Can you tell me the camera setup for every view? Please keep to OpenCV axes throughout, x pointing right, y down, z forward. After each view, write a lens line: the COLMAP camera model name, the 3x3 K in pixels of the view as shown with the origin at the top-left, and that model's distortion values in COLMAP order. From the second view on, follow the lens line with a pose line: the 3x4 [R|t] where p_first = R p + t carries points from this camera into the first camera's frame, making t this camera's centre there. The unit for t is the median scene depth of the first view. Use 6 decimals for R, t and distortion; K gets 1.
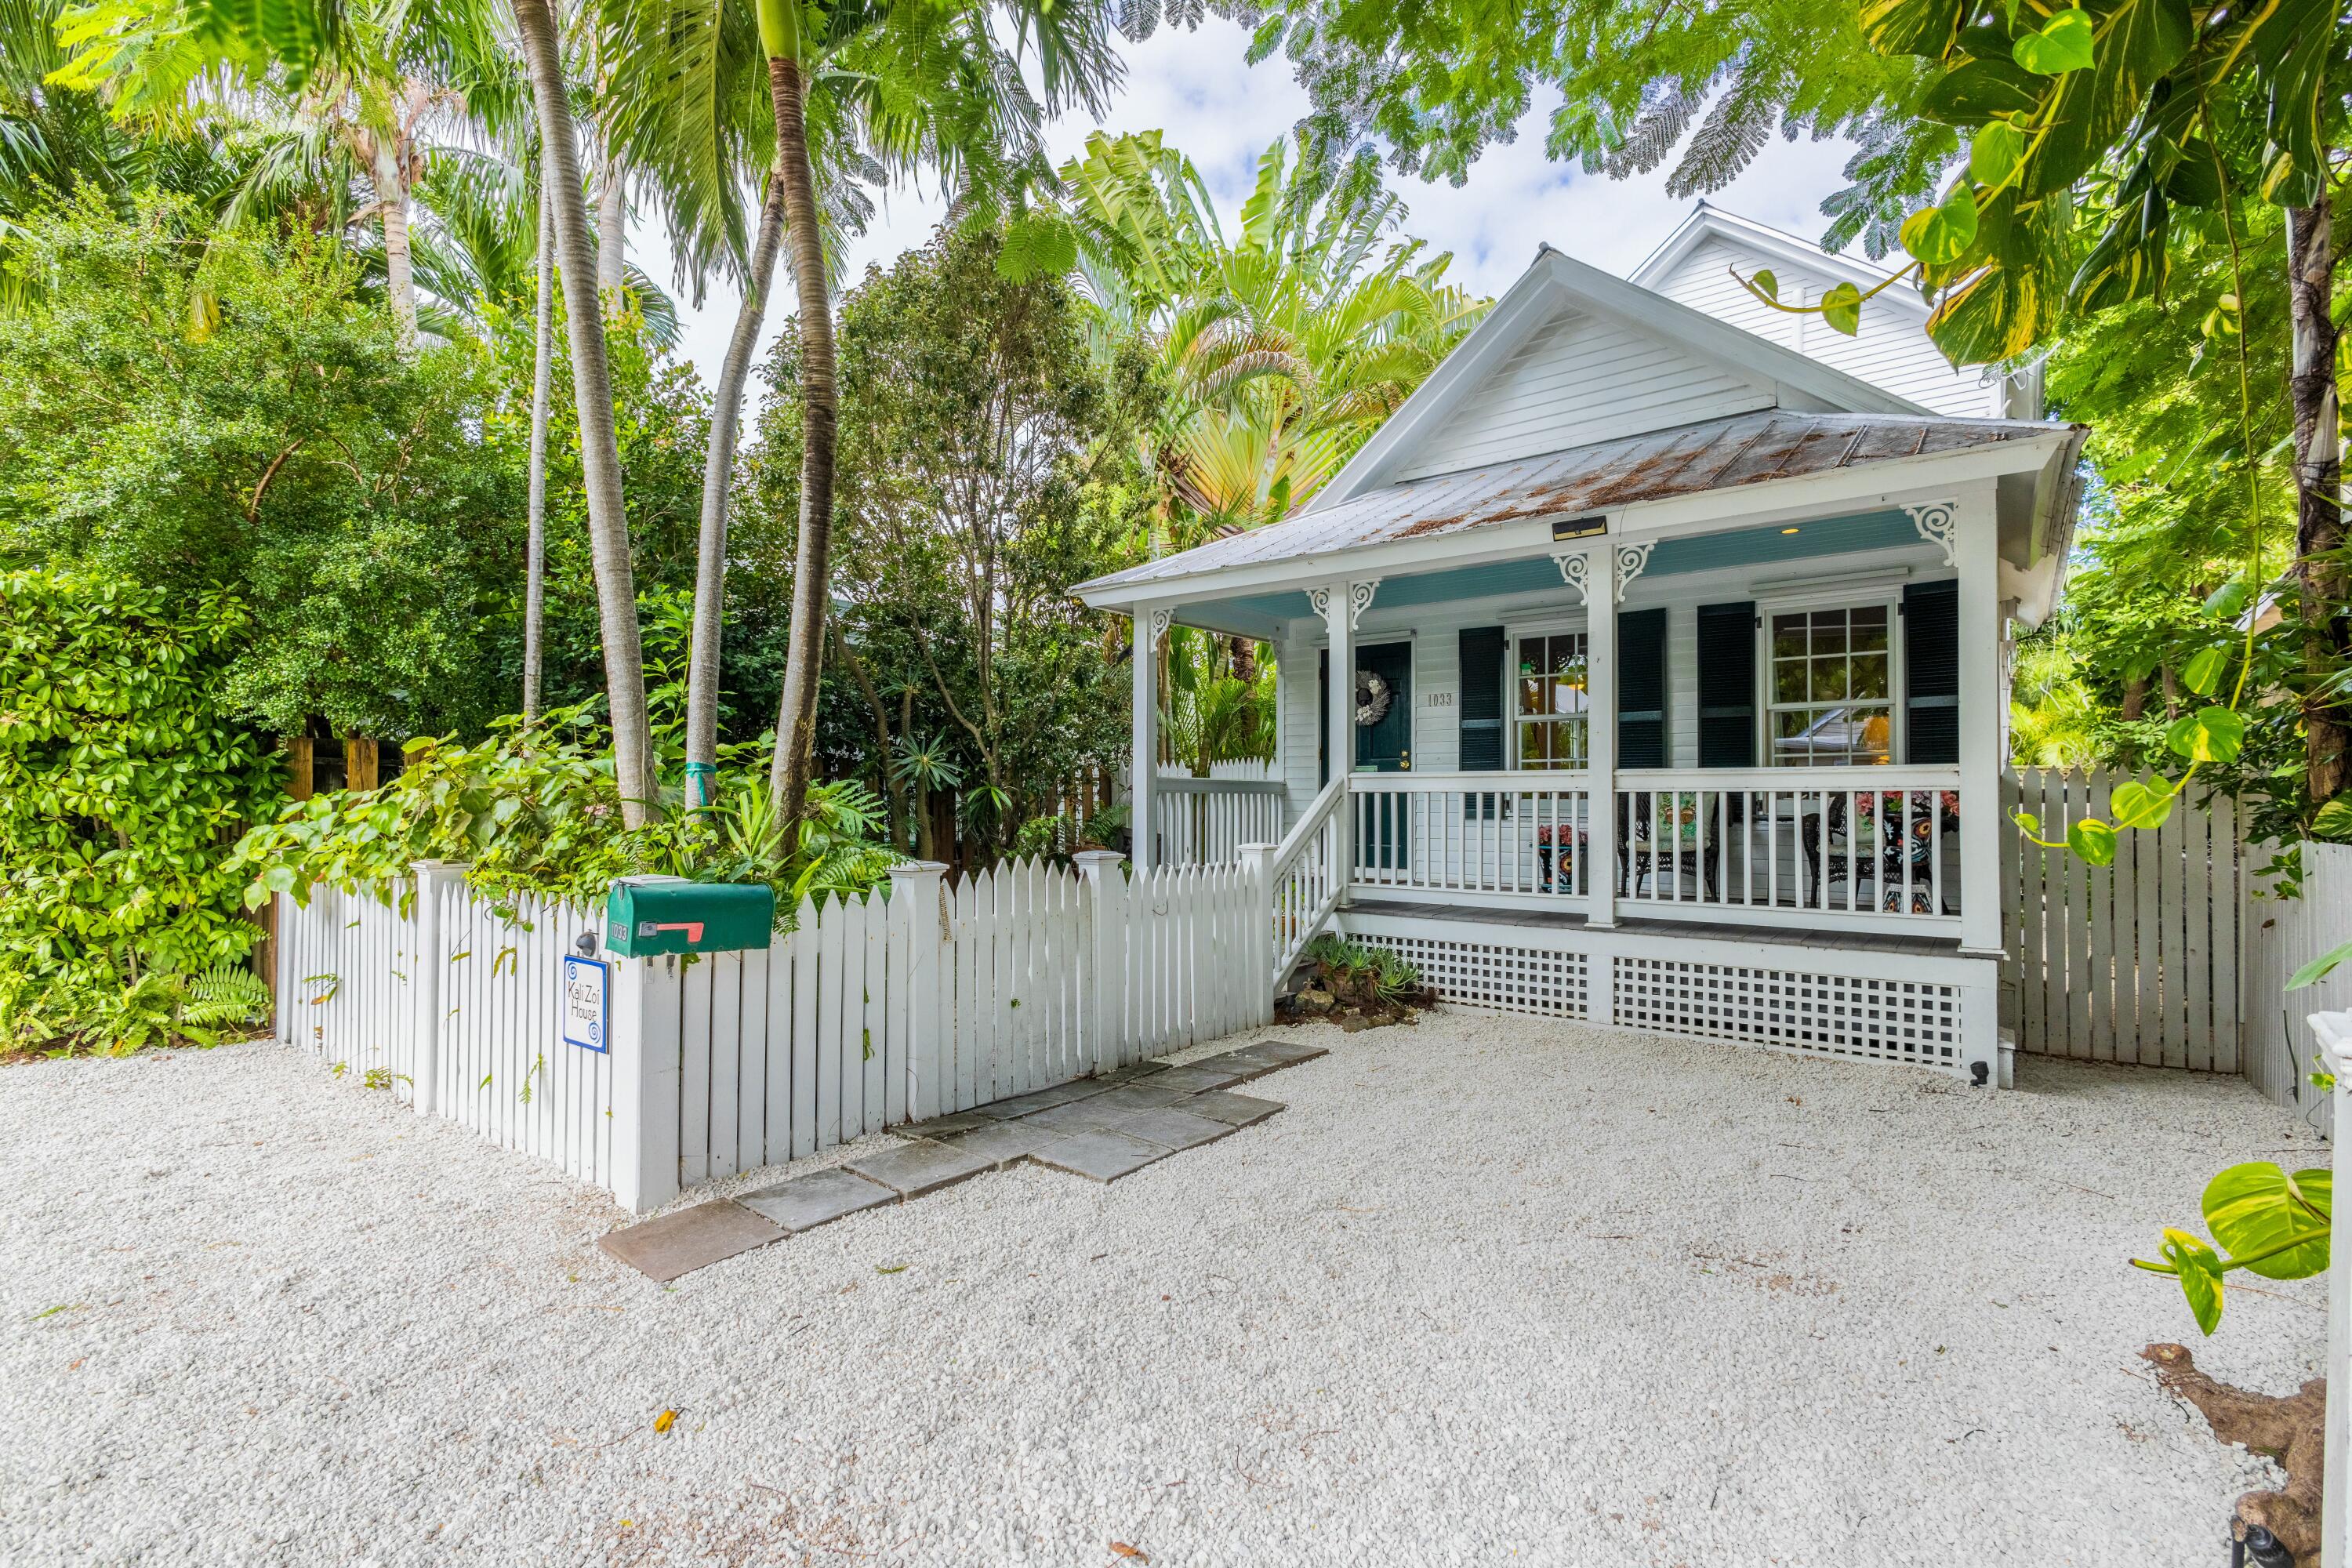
lens RADIAL K [[1073.1, 0, 1172.0], [0, 1073.1, 790.2], [0, 0, 1]] dist [0.013379, -0.000990]
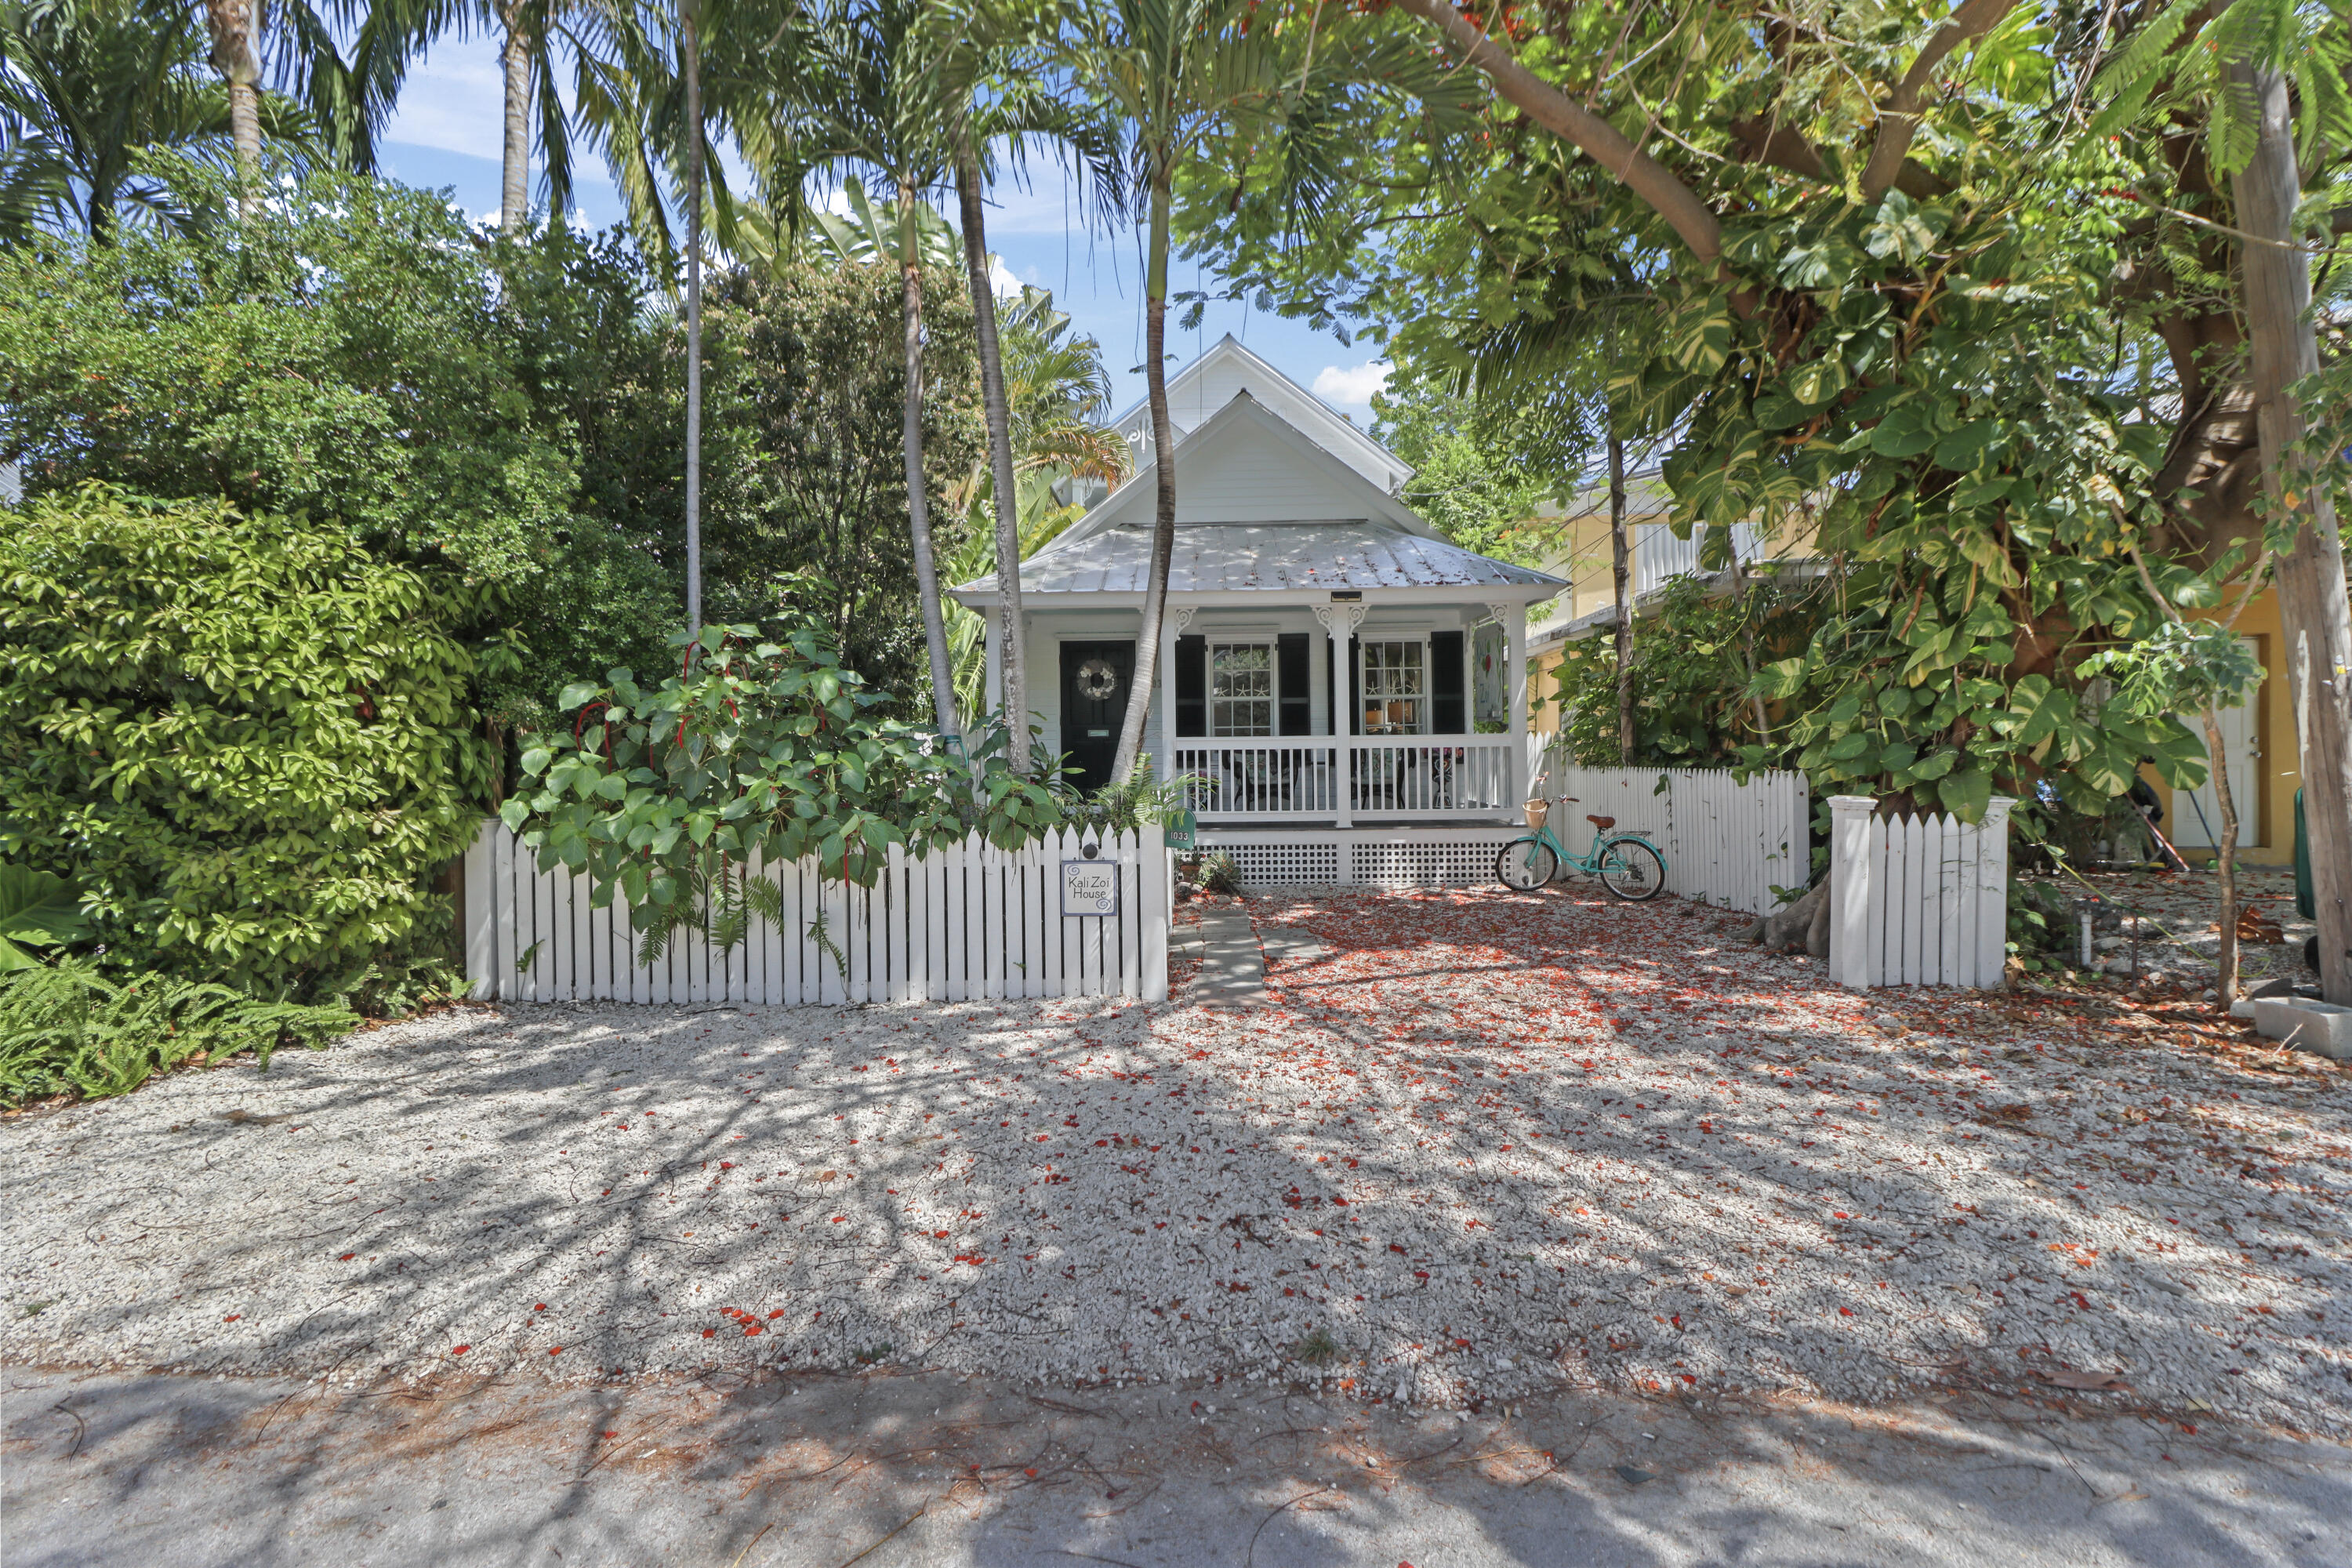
lens RADIAL K [[1076.1, 0, 1180.5], [0, 1076.1, 761.7], [0, 0, 1]] dist [0.004647, 0.000085]
pose [[0.804402, -0.019097, 0.593778, -0.820152], [0.009553, 0.999770, 0.019212, -0.013043], [-0.594008, -0.009782, 0.804399, -0.221290]]
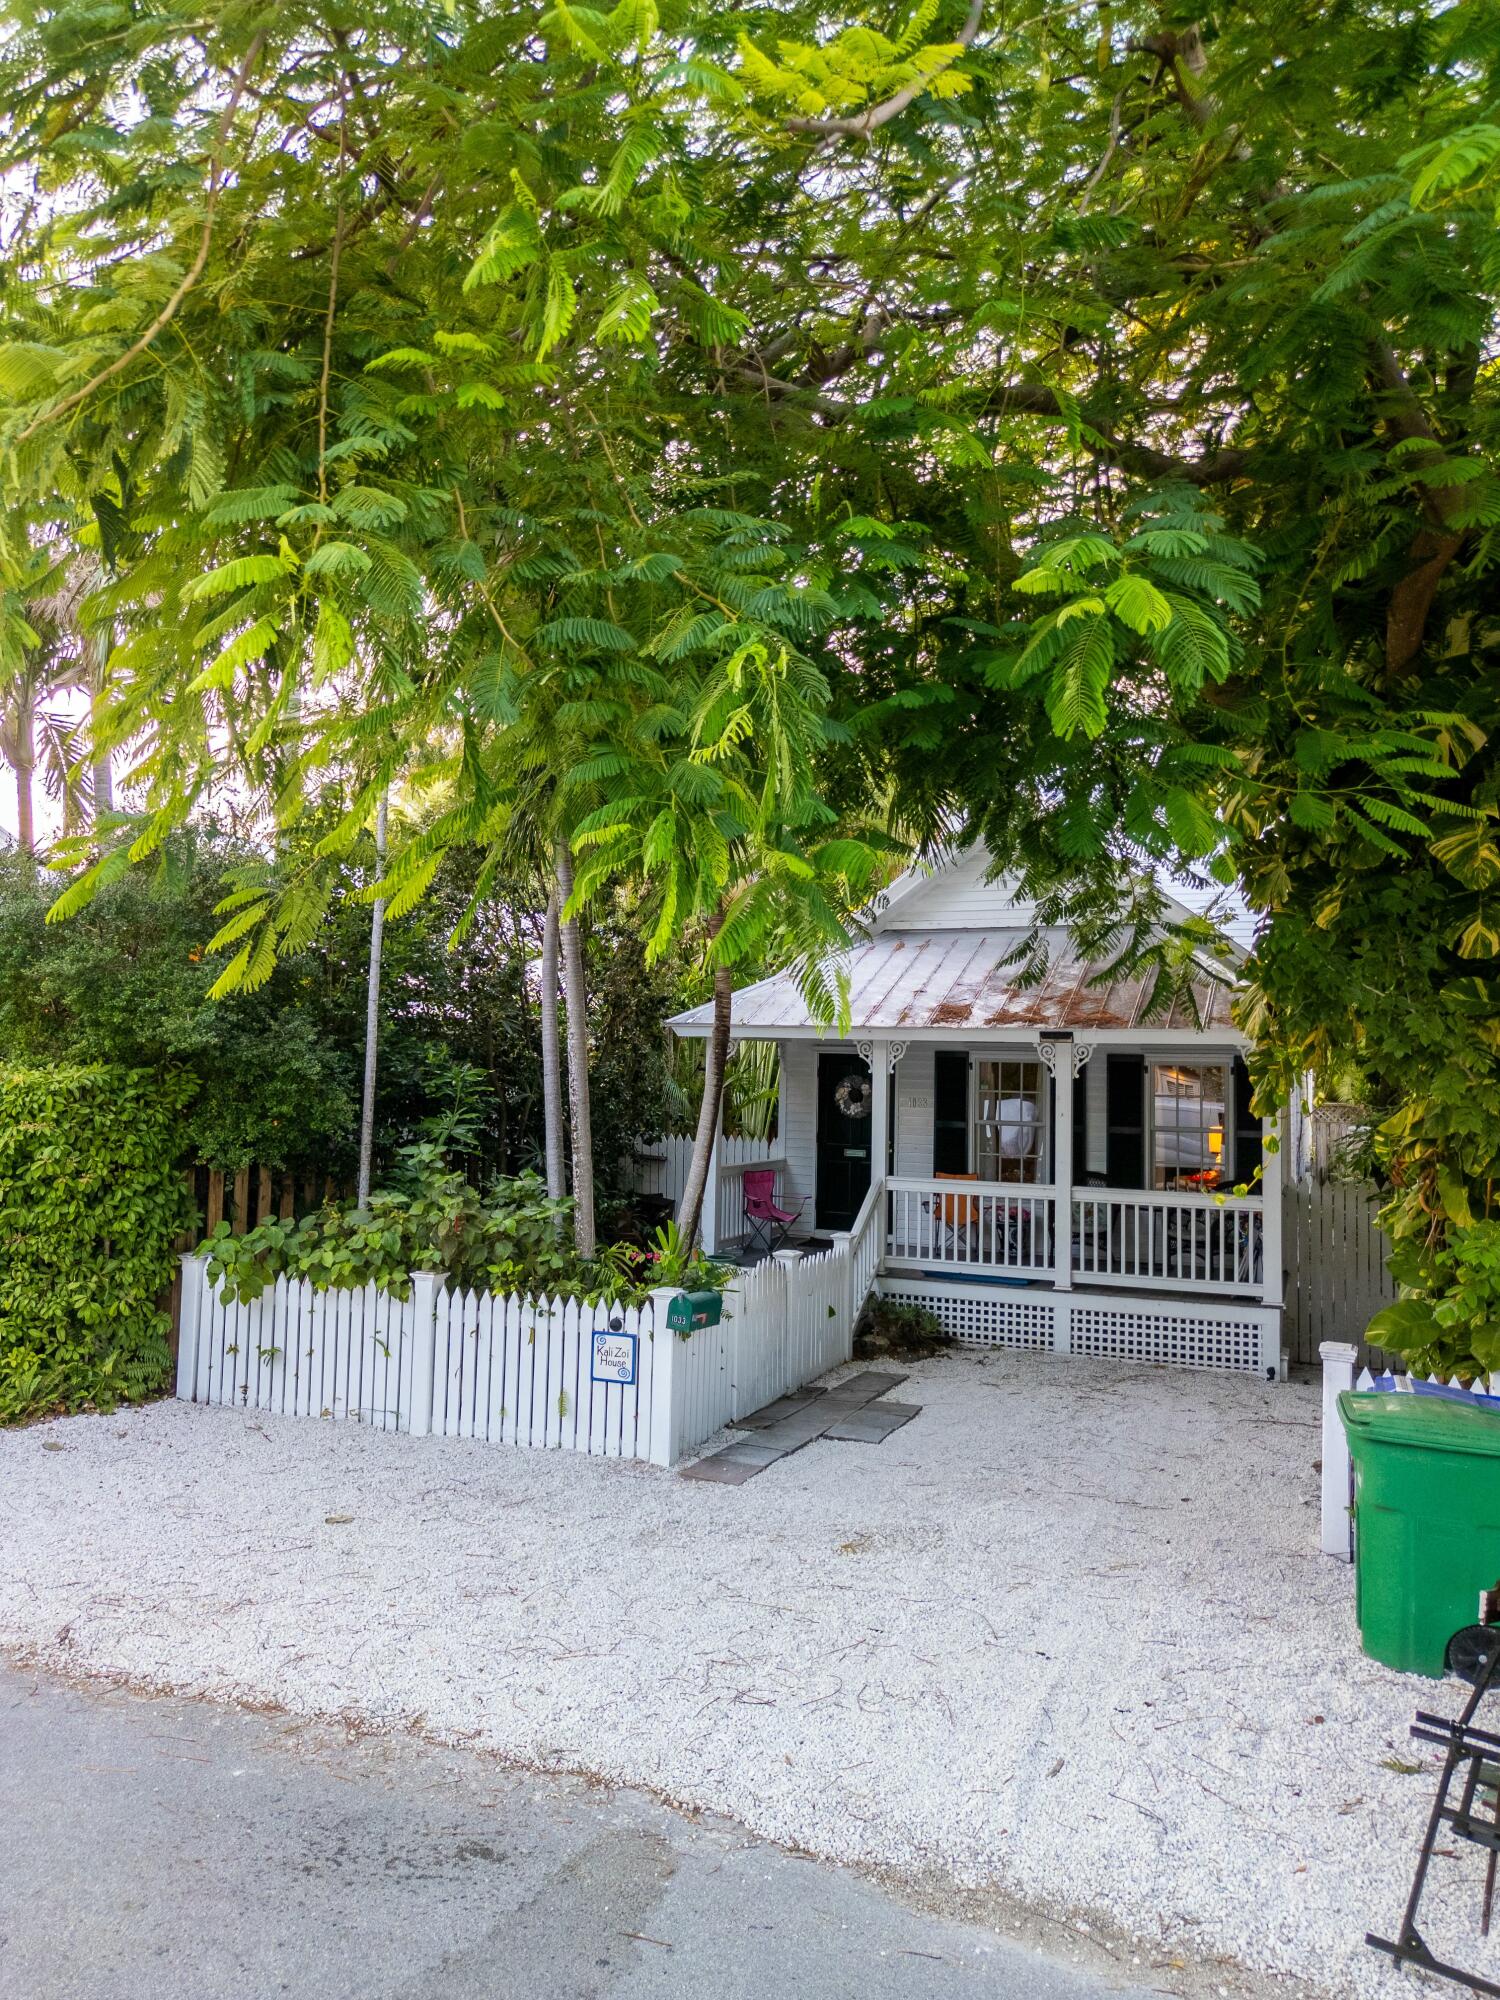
lens RADIAL K [[1415.9, 0, 755.3], [0, 1415.9, 994.4], [0, 0, 1]] dist [0.035344, -0.003192]
pose [[0.961360, 0.036107, 0.272917, -0.588722], [-0.023725, 0.998540, -0.048537, -0.183434], [-0.274271, 0.040186, 0.960812, -0.841225]]
